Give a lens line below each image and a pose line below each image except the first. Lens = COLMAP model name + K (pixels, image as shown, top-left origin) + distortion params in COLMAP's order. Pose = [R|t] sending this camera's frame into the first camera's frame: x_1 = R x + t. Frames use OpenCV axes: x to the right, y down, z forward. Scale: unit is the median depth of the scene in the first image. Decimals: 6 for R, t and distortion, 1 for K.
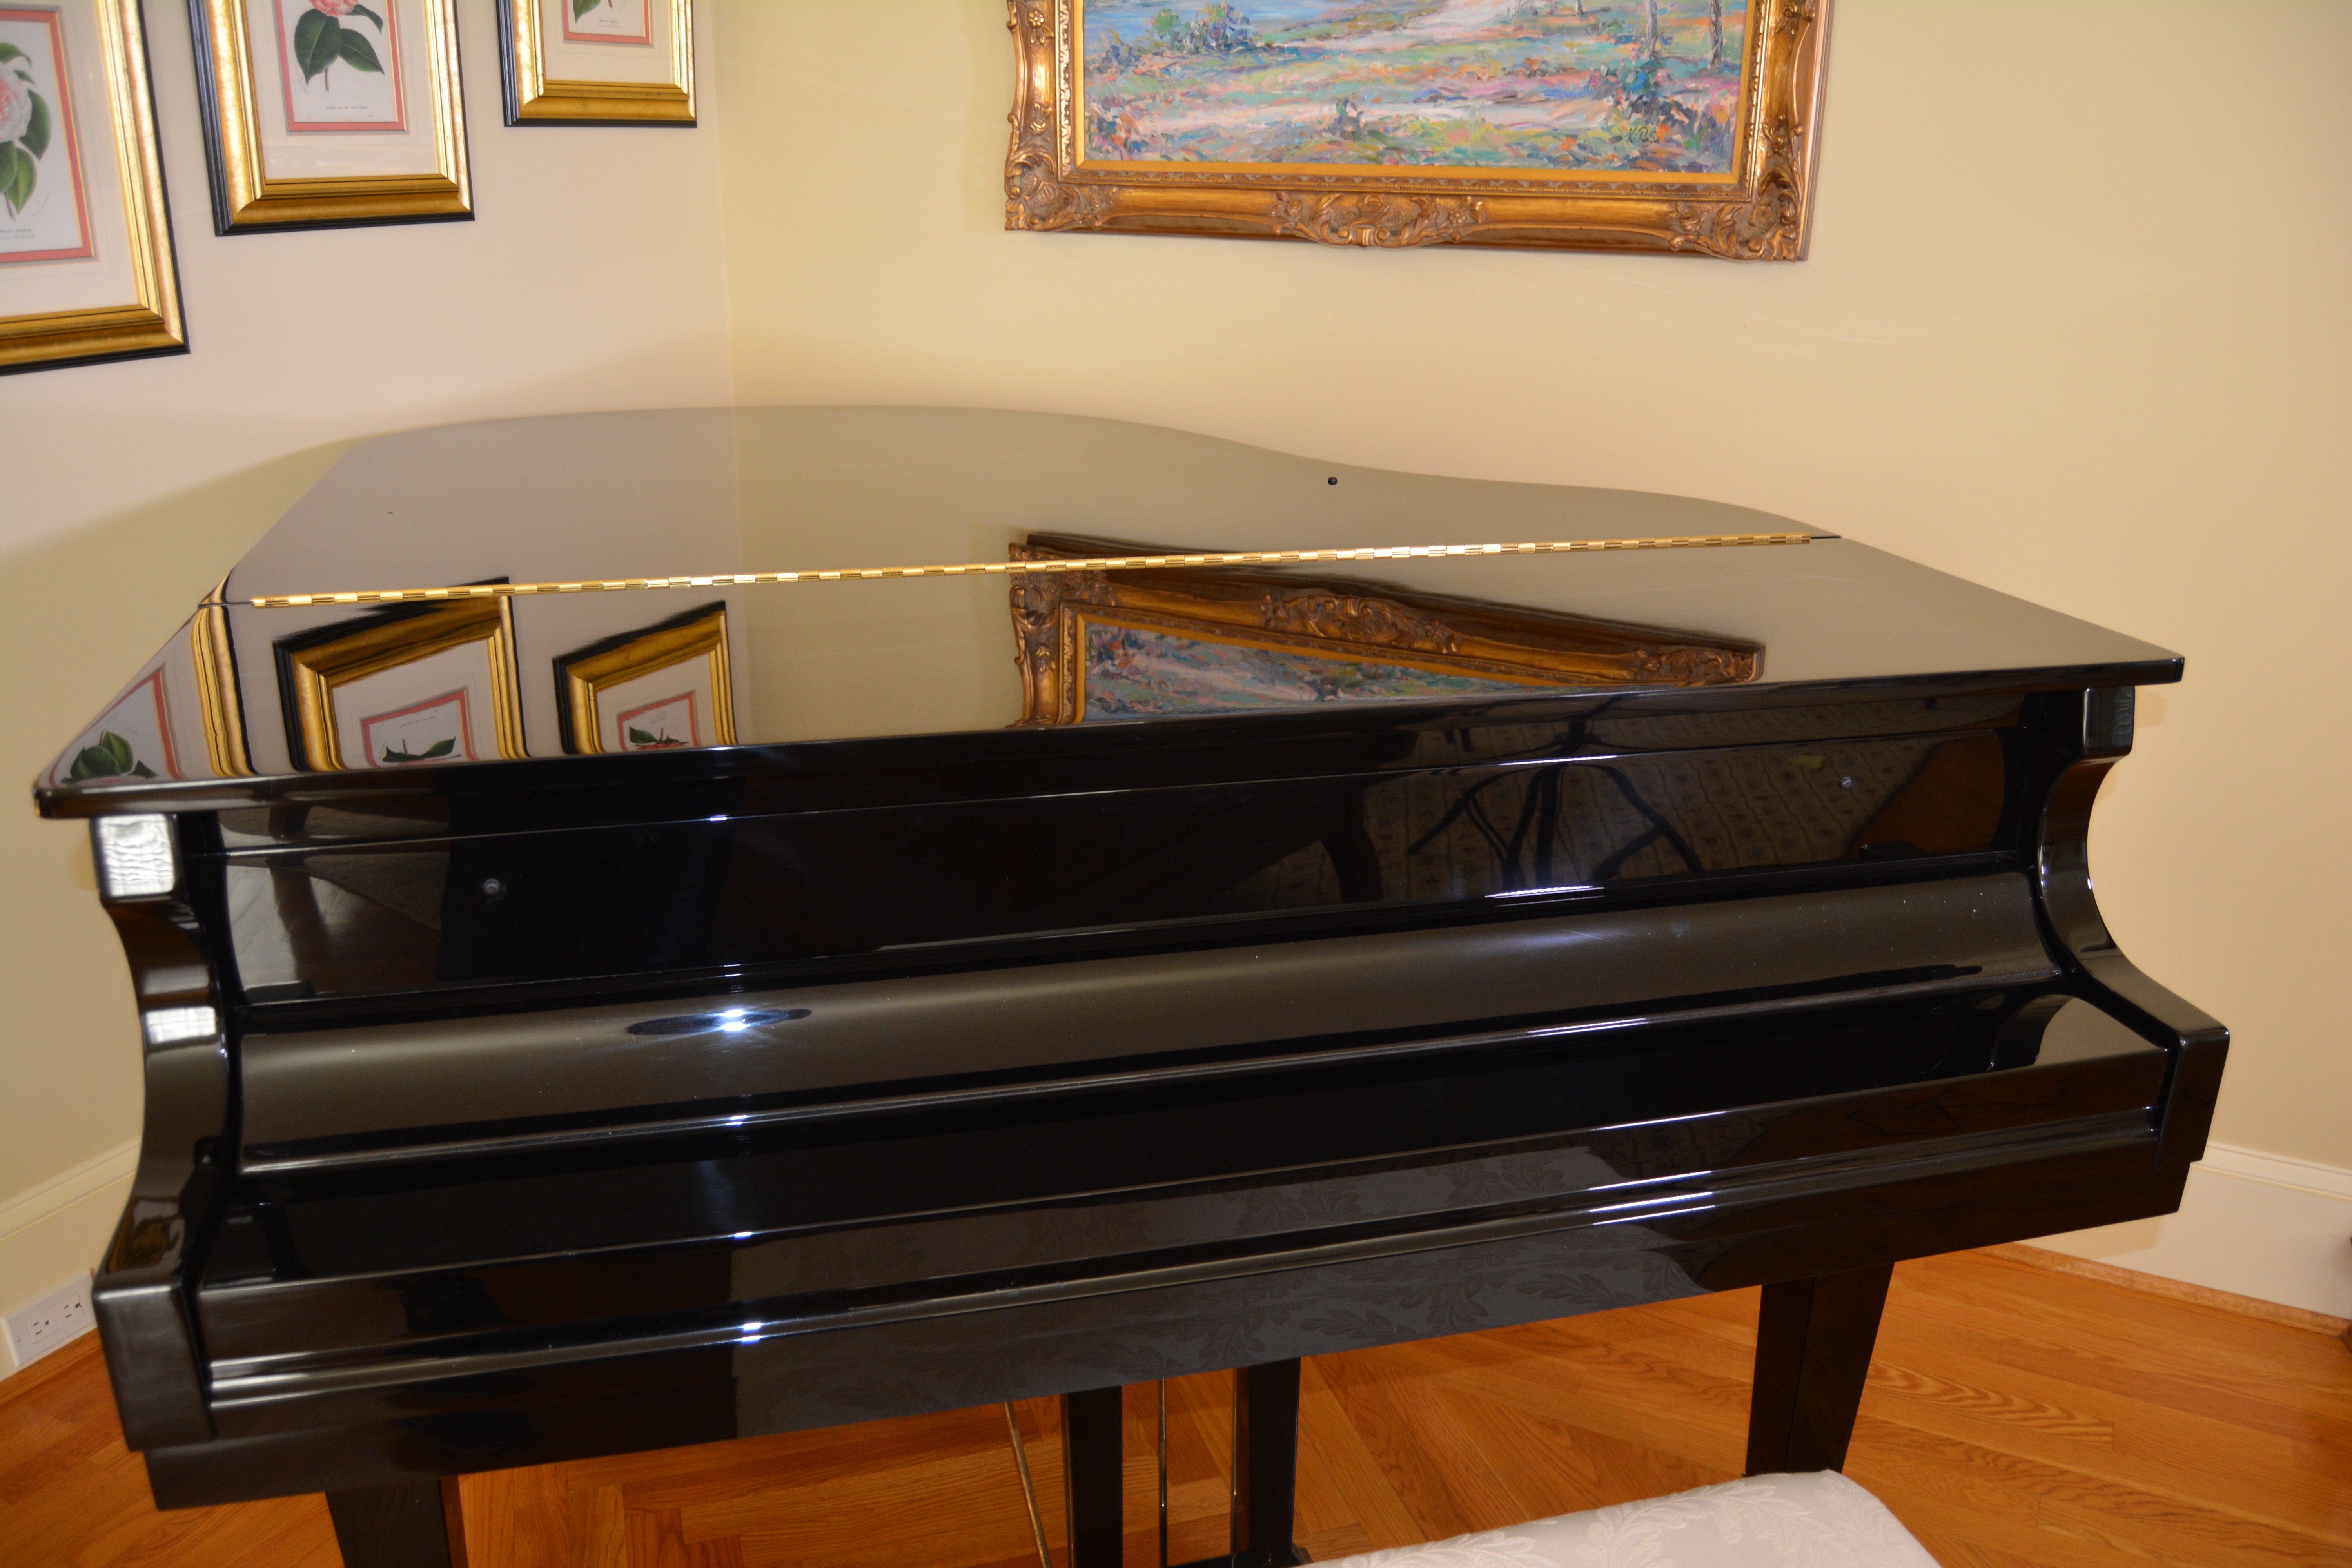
lens RADIAL K [[1847.6, 0, 1176.0], [0, 1847.6, 784.0], [0, 0, 1]] dist [-0.091541, 0.040414]
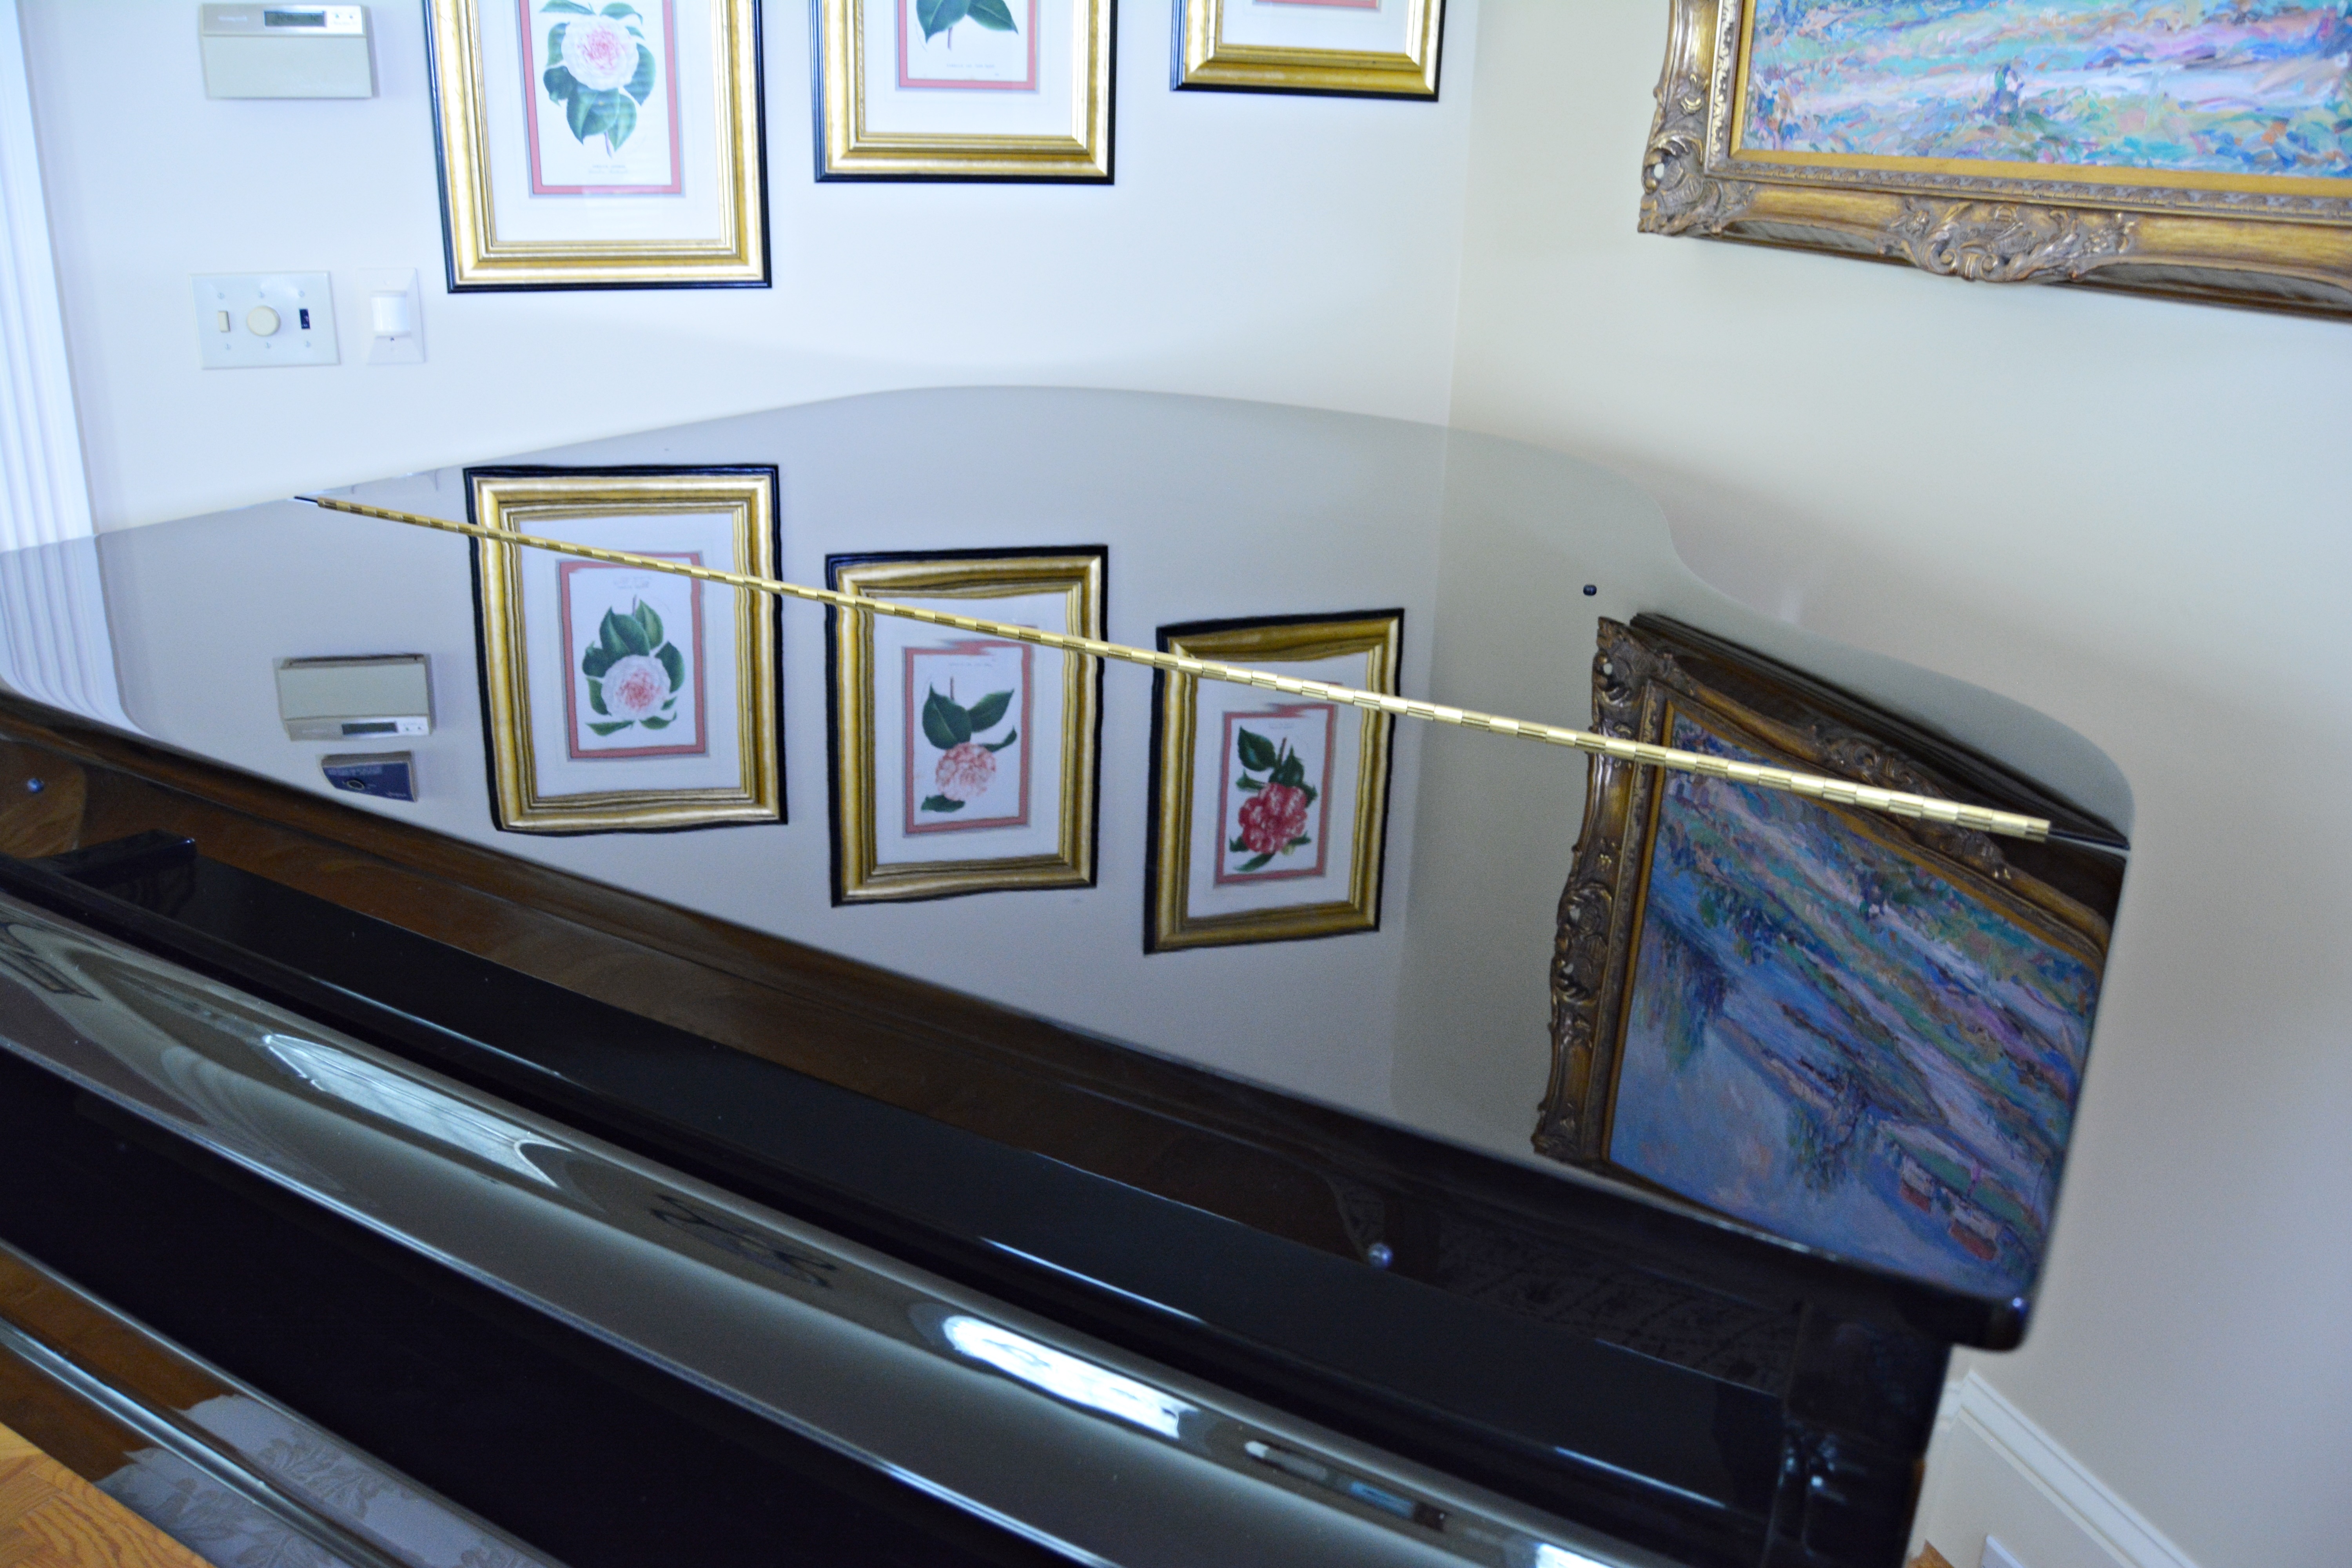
lens RADIAL K [[1847.6, 0, 1176.0], [0, 1847.6, 784.0], [0, 0, 1]] dist [-0.091541, 0.040414]
pose [[0.716008, 0.245436, -0.653524, 0.378846], [-0.250434, 0.964152, 0.087716, -0.097146], [0.651625, 0.100859, 0.751806, 0.320108]]
